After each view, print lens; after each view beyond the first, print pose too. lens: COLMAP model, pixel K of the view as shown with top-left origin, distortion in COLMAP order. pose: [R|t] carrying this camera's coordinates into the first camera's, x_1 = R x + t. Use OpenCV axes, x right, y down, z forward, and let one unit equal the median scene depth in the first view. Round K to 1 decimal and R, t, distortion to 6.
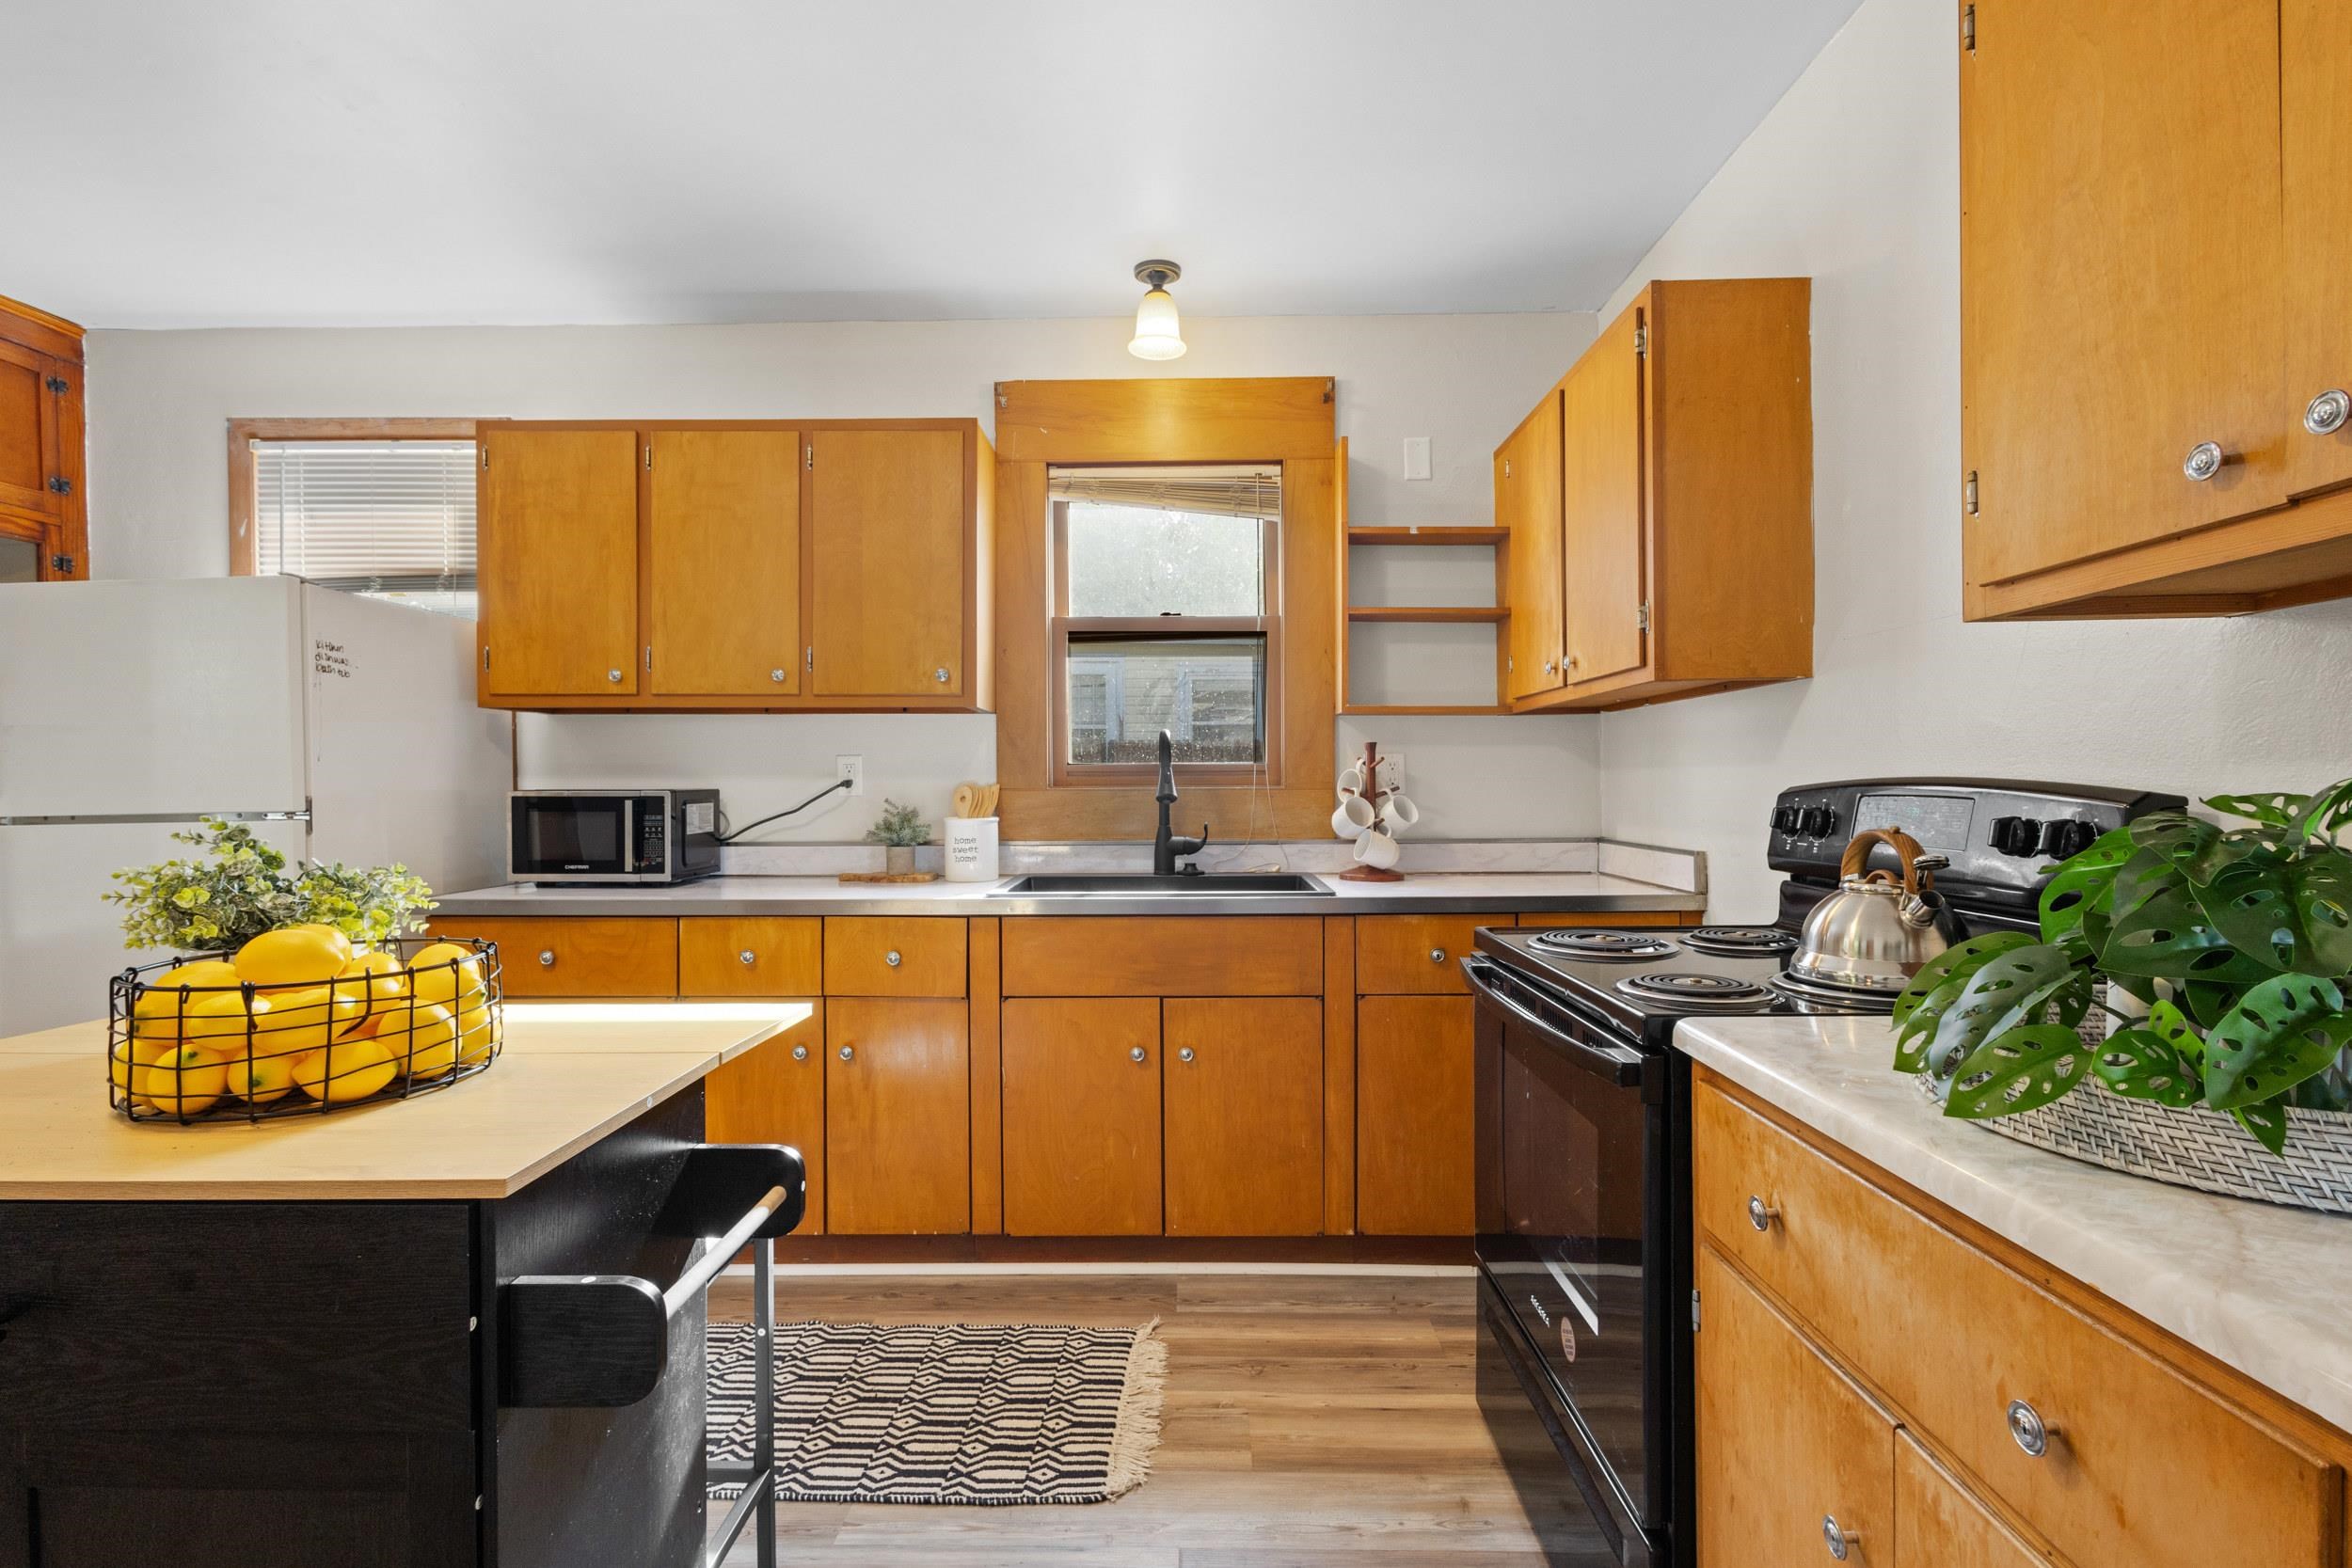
lens RADIAL K [[1083.7, 0, 1177.5], [0, 1083.7, 798.6], [0, 0, 1]] dist [0.008218, -0.004695]
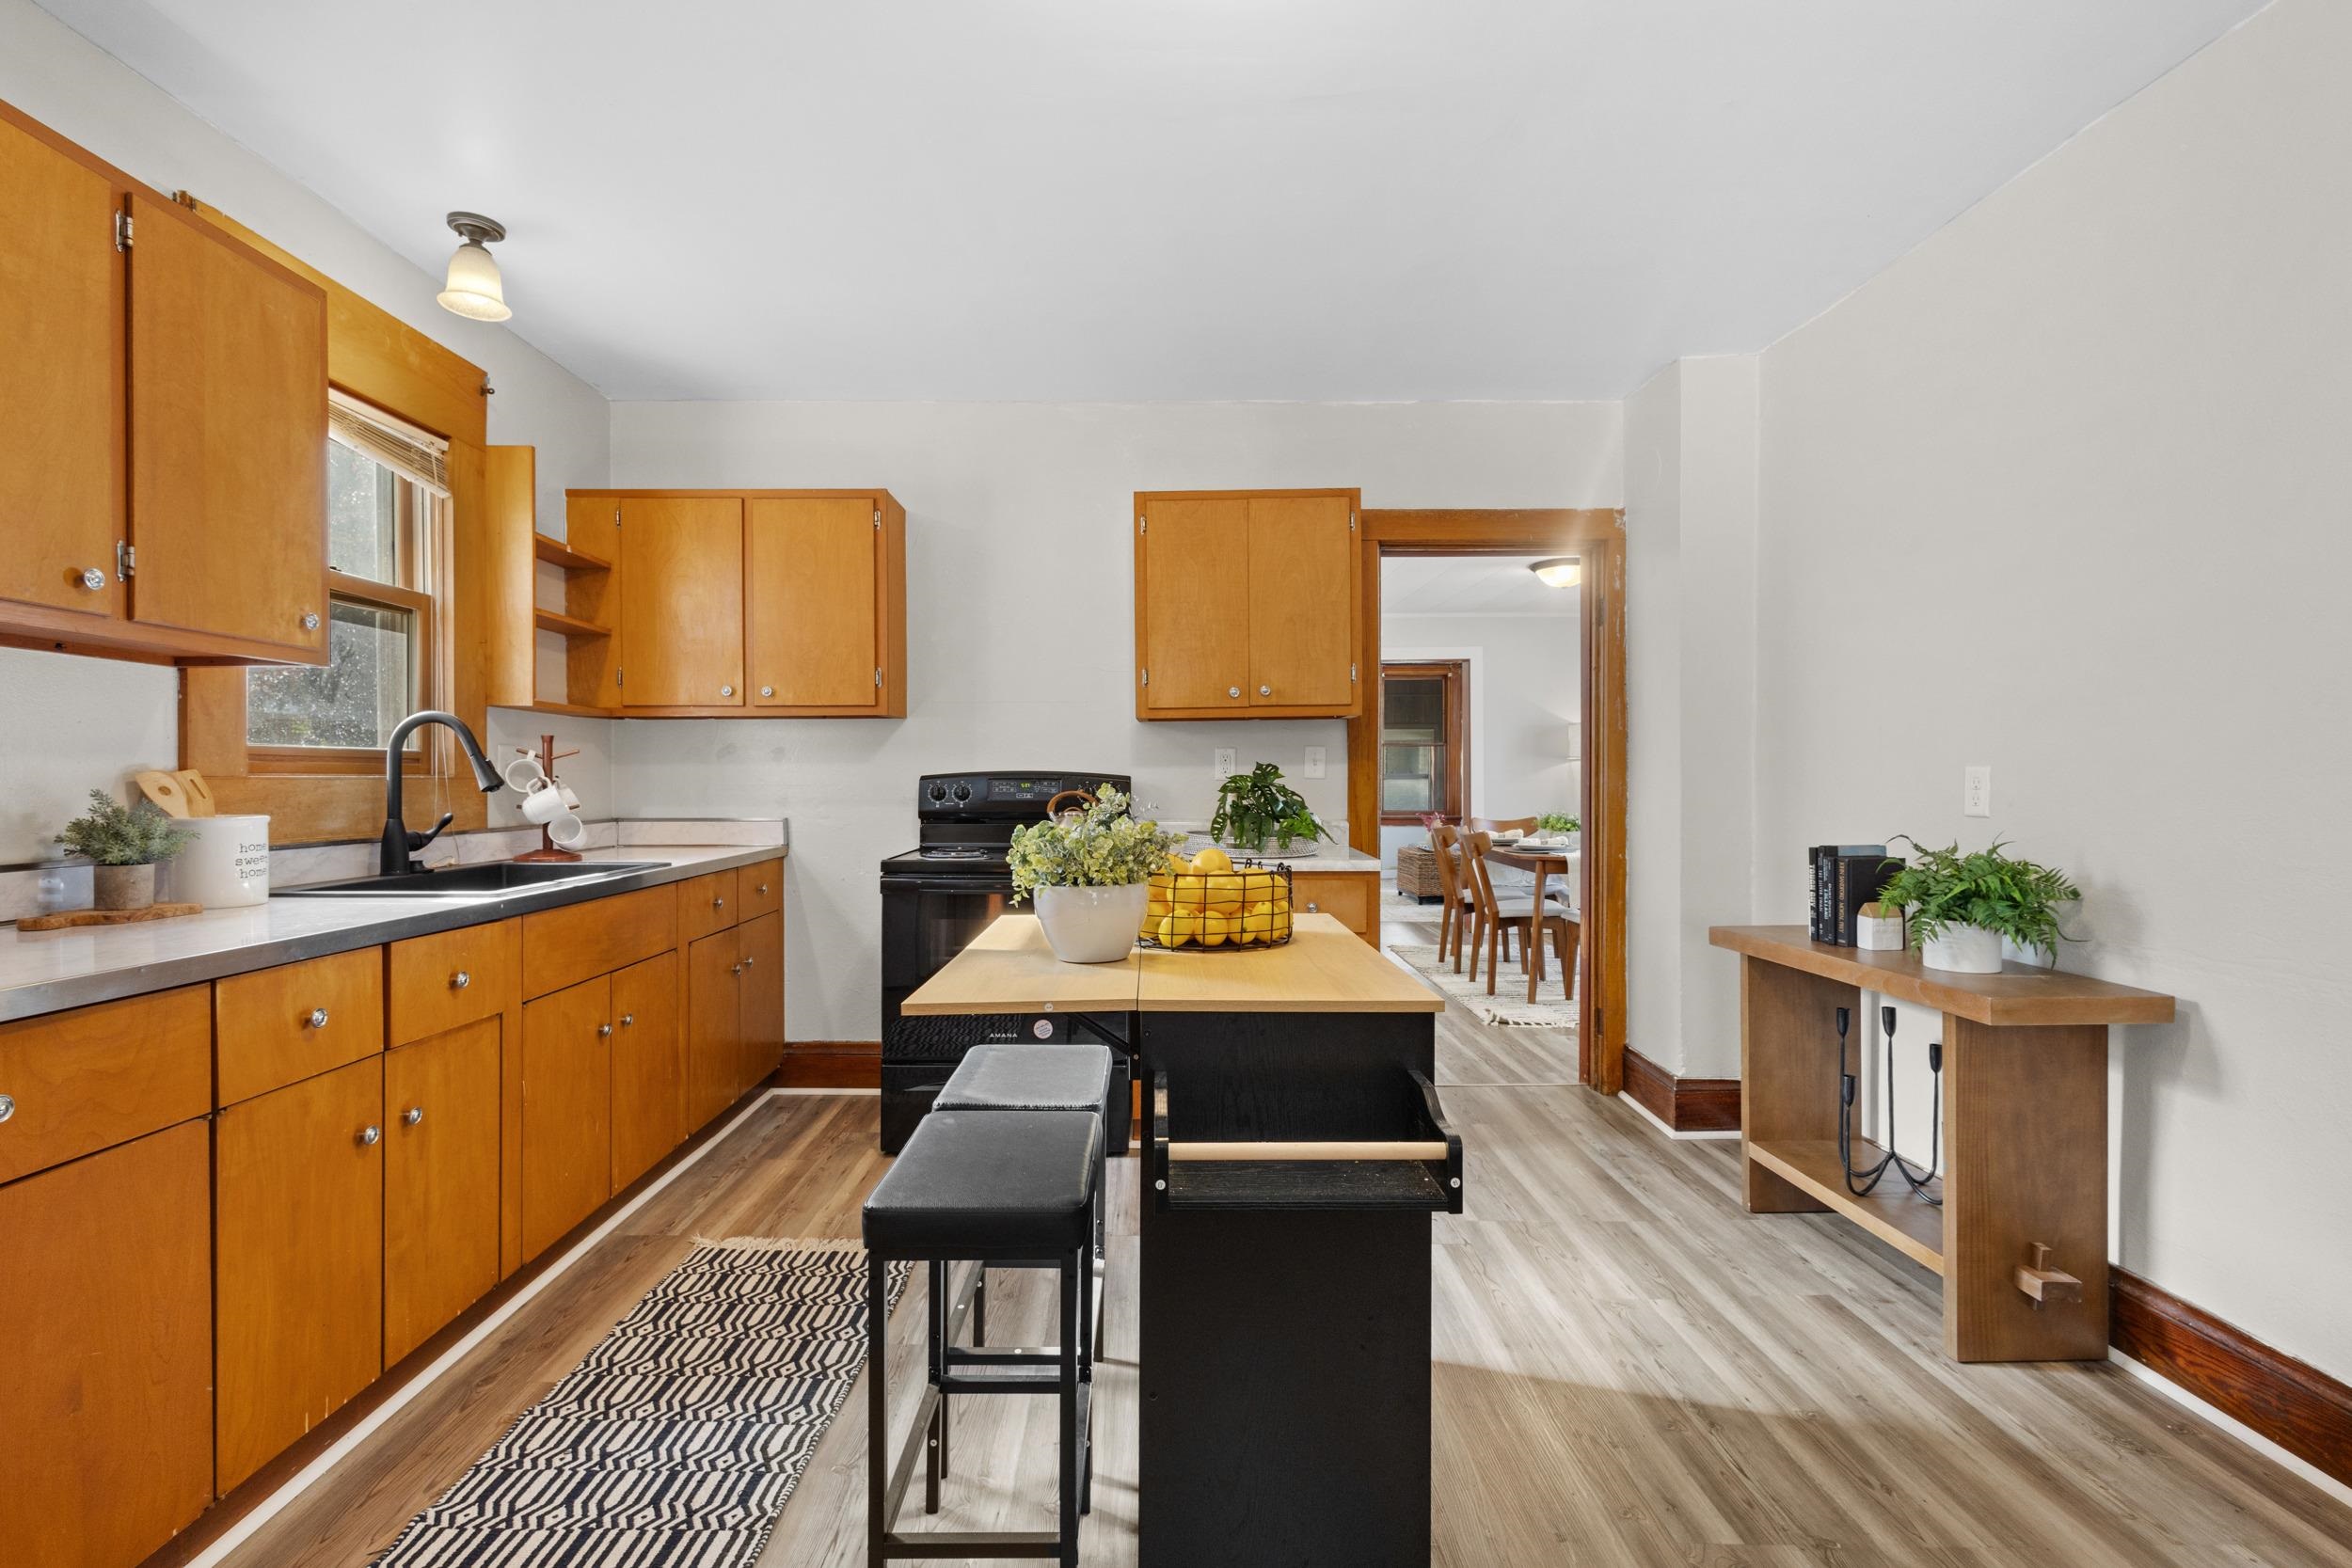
lens RADIAL K [[1083.7, 0, 1160.1], [0, 1083.7, 786.2], [0, 0, 1]] dist [0.008218, -0.004695]
pose [[-0.020684, -0.002174, 0.999784, -1.077489], [0.017100, 0.999851, 0.002528, 0.008170], [-0.999640, 0.017149, -0.020643, 0.479685]]
